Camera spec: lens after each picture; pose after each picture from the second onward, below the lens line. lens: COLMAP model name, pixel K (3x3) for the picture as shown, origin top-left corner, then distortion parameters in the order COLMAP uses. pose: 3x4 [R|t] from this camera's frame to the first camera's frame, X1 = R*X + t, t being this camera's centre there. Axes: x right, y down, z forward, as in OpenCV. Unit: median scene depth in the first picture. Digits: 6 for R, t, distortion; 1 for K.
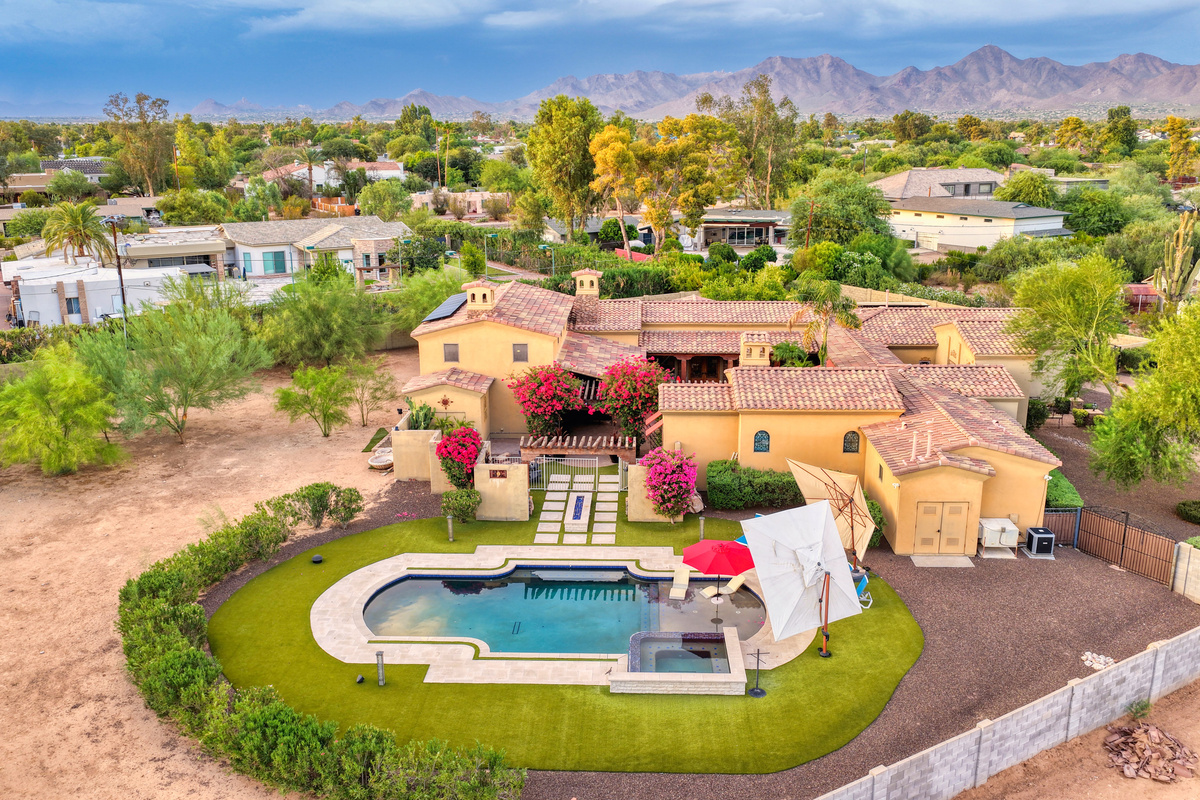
lens RADIAL K [[997.5, 0, 602.3], [0, 997.5, 400.1], [0, 0, 1]] dist [-0.017209, 0.043158]
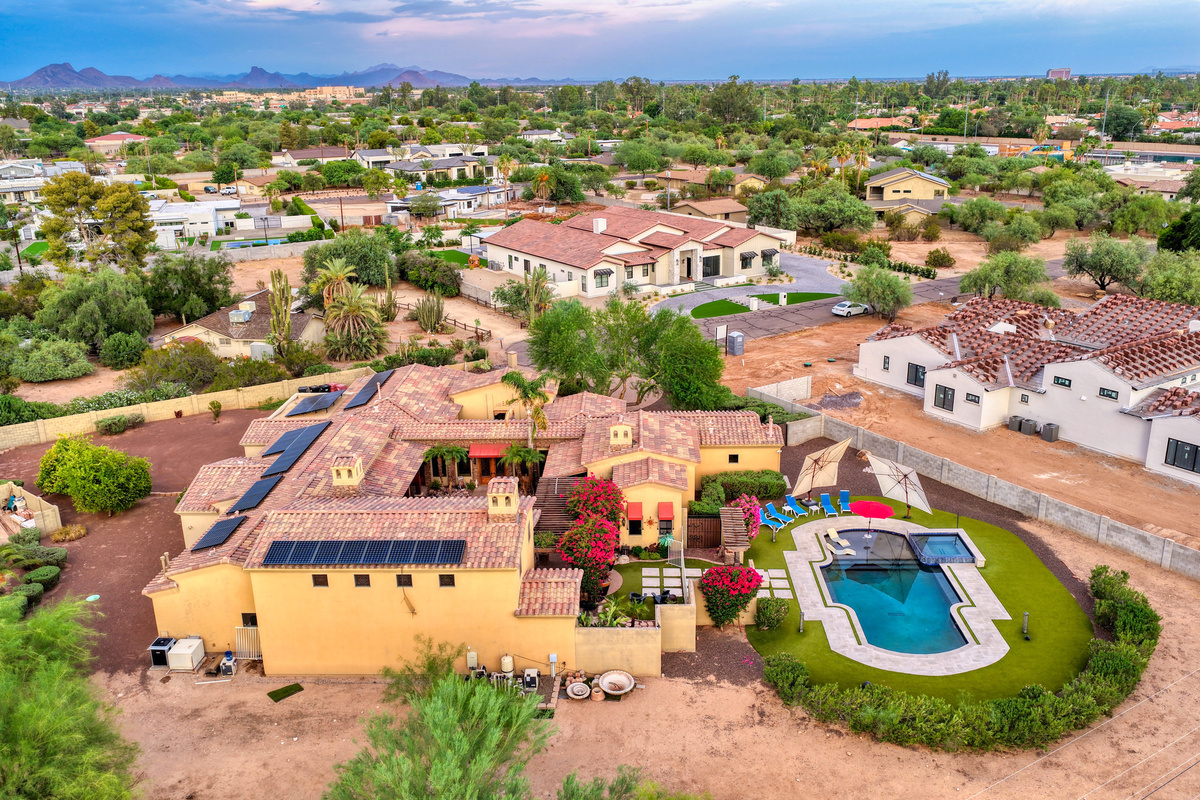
lens RADIAL K [[998.6, 0, 602.5], [0, 998.6, 400.7], [0, 0, 1]] dist [-0.017467, 0.045441]
pose [[-0.006832, -0.297424, 0.954721, -1.127322], [0.280238, 0.915916, 0.287341, -0.491373], [-0.959906, 0.269512, 0.077091, 0.973338]]
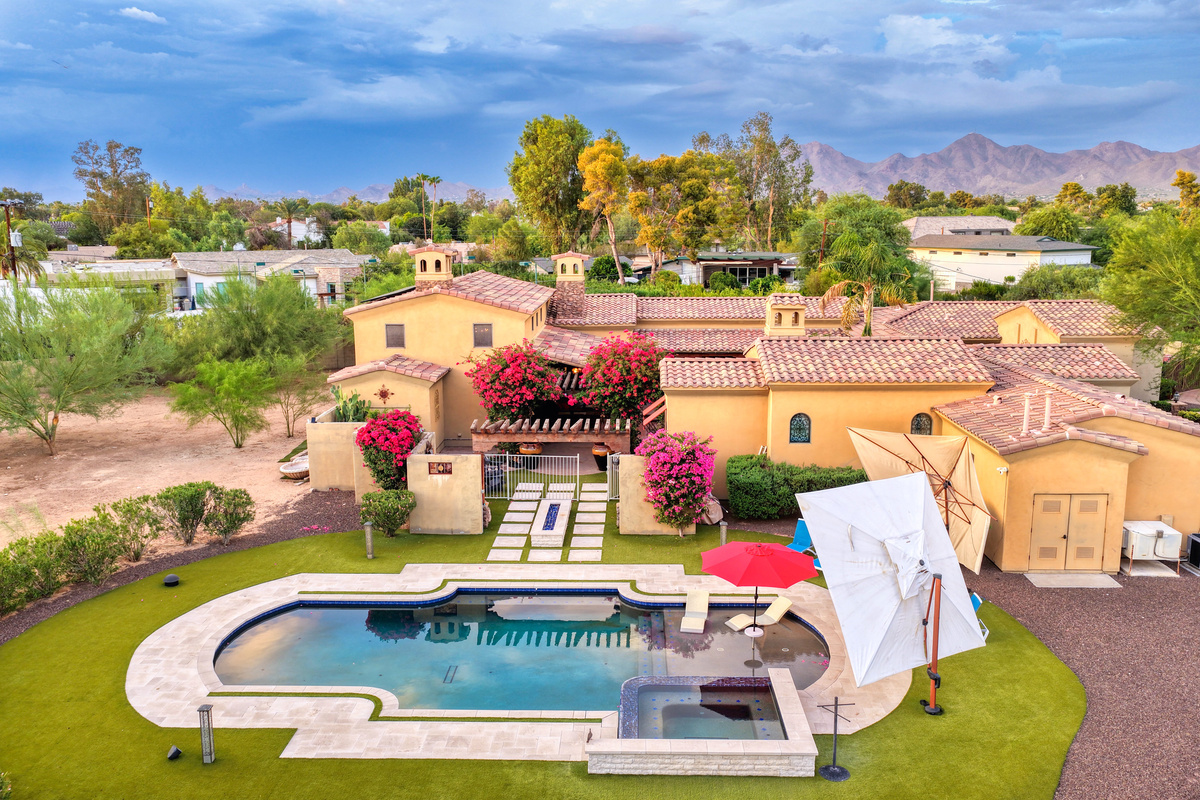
lens RADIAL K [[998.6, 0, 602.5], [0, 998.6, 400.7], [0, 0, 1]] dist [-0.017467, 0.045441]
pose [[0.999982, -0.001443, 0.005761, 0.008893], [0.001901, 0.996758, -0.080433, 0.079490], [-0.005627, 0.080443, 0.996743, 0.258108]]
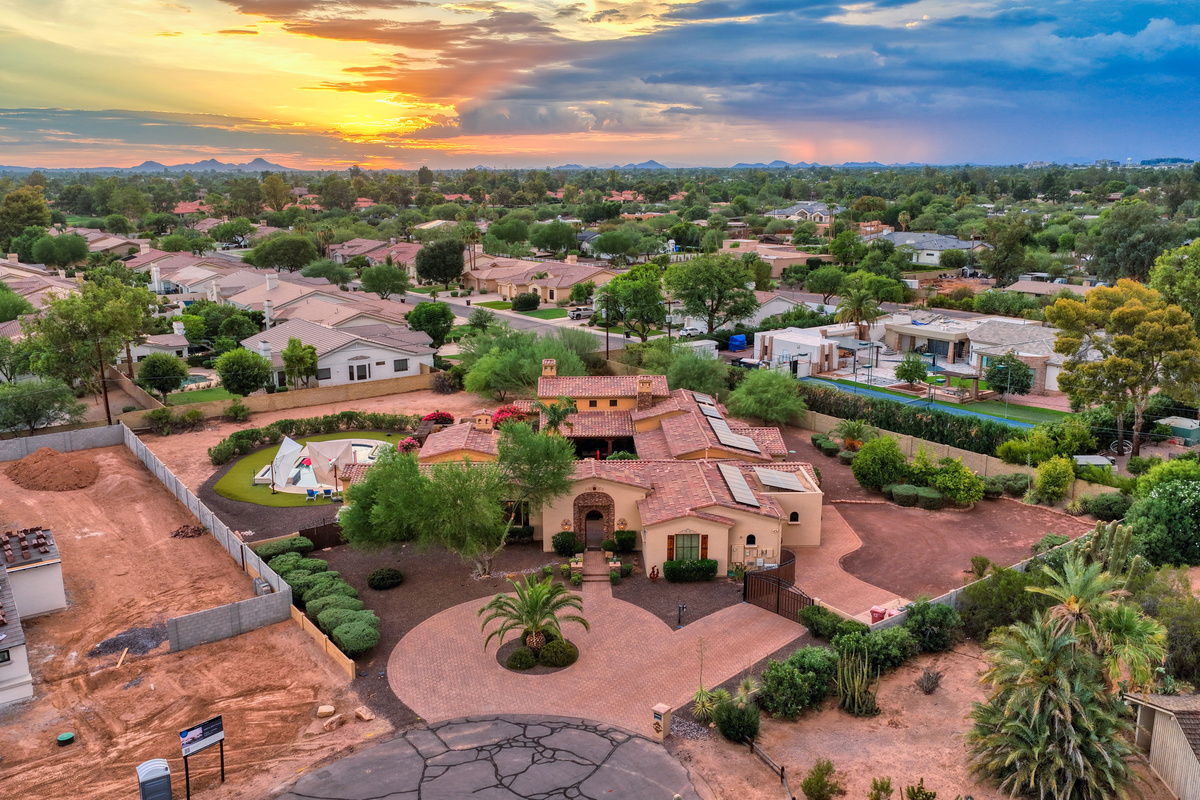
lens RADIAL K [[997.5, 0, 602.3], [0, 997.5, 400.1], [0, 0, 1]] dist [-0.017209, 0.043158]
pose [[0.077469, 0.229094, -0.970317, 2.008536], [-0.259337, 0.944370, 0.202263, -0.531157], [0.962675, 0.235970, 0.132572, 1.022938]]
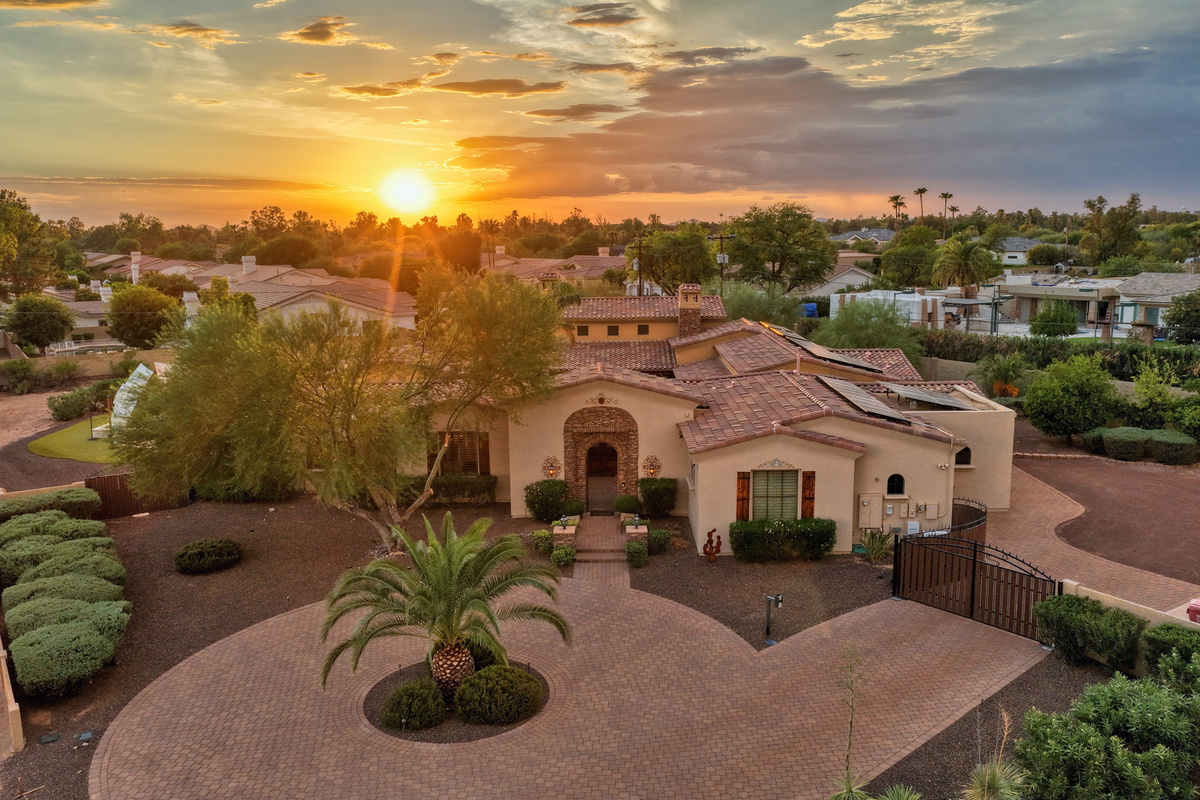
lens RADIAL K [[998.6, 0, 602.5], [0, 998.6, 400.7], [0, 0, 1]] dist [-0.017467, 0.045441]
pose [[0.036237, 0.173121, -0.984234, 1.371888], [-0.249623, 0.955229, 0.158829, -0.216140], [0.967665, 0.239932, 0.077830, 1.185801]]
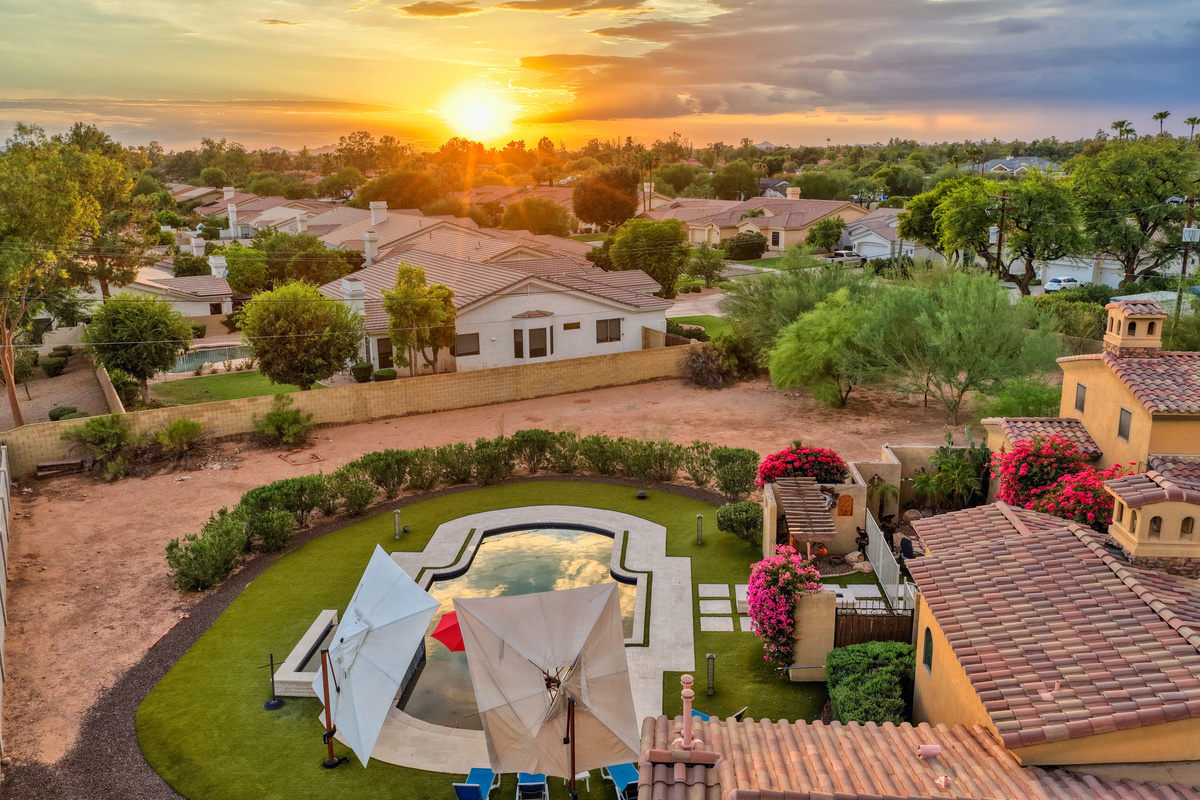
lens RADIAL K [[998.6, 0, 602.5], [0, 998.6, 400.7], [0, 0, 1]] dist [-0.017467, 0.045441]
pose [[-0.030597, 0.245486, -0.968917, 0.609085], [-0.250631, 0.936517, 0.245192, -0.154697], [0.967599, 0.250343, 0.032871, 0.785623]]
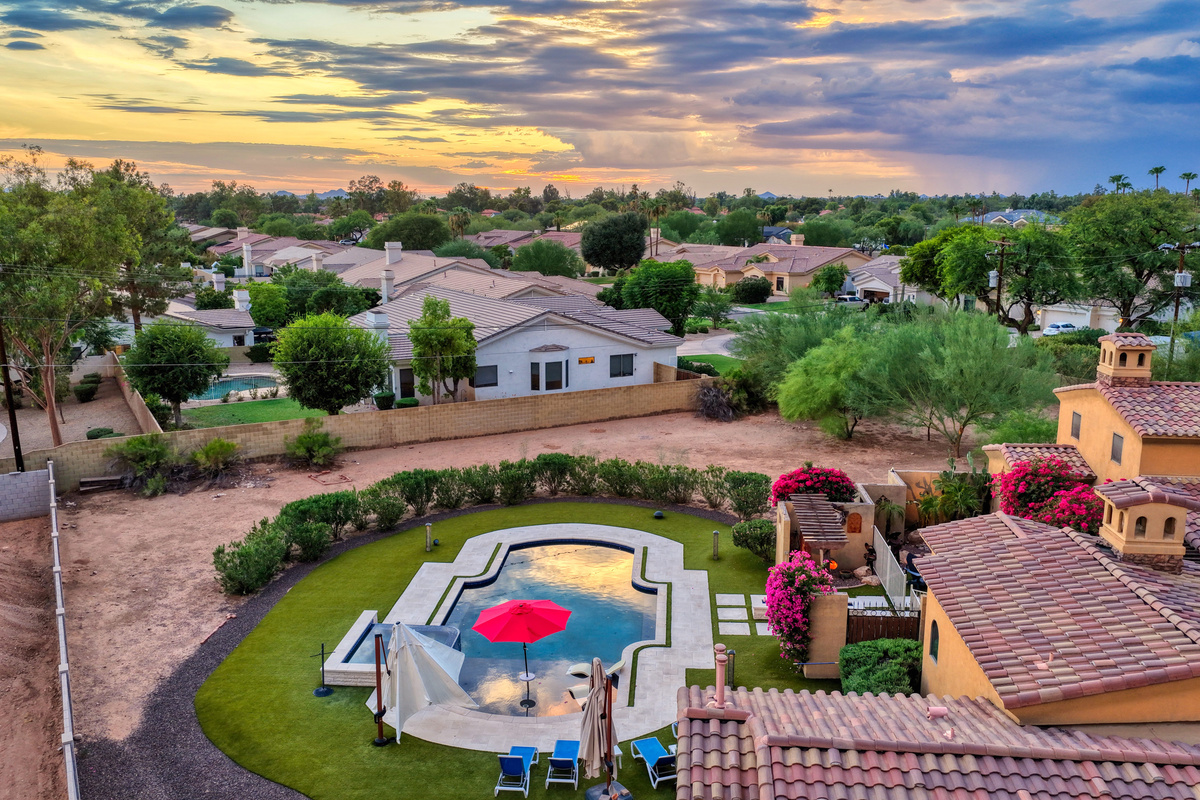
lens RADIAL K [[998.6, 0, 602.5], [0, 998.6, 400.7], [0, 0, 1]] dist [-0.017467, 0.045441]
pose [[-0.034201, 0.200313, -0.979135, 0.661788], [-0.263438, 0.943253, 0.202174, -0.142050], [0.964070, 0.264856, 0.020510, 0.771223]]
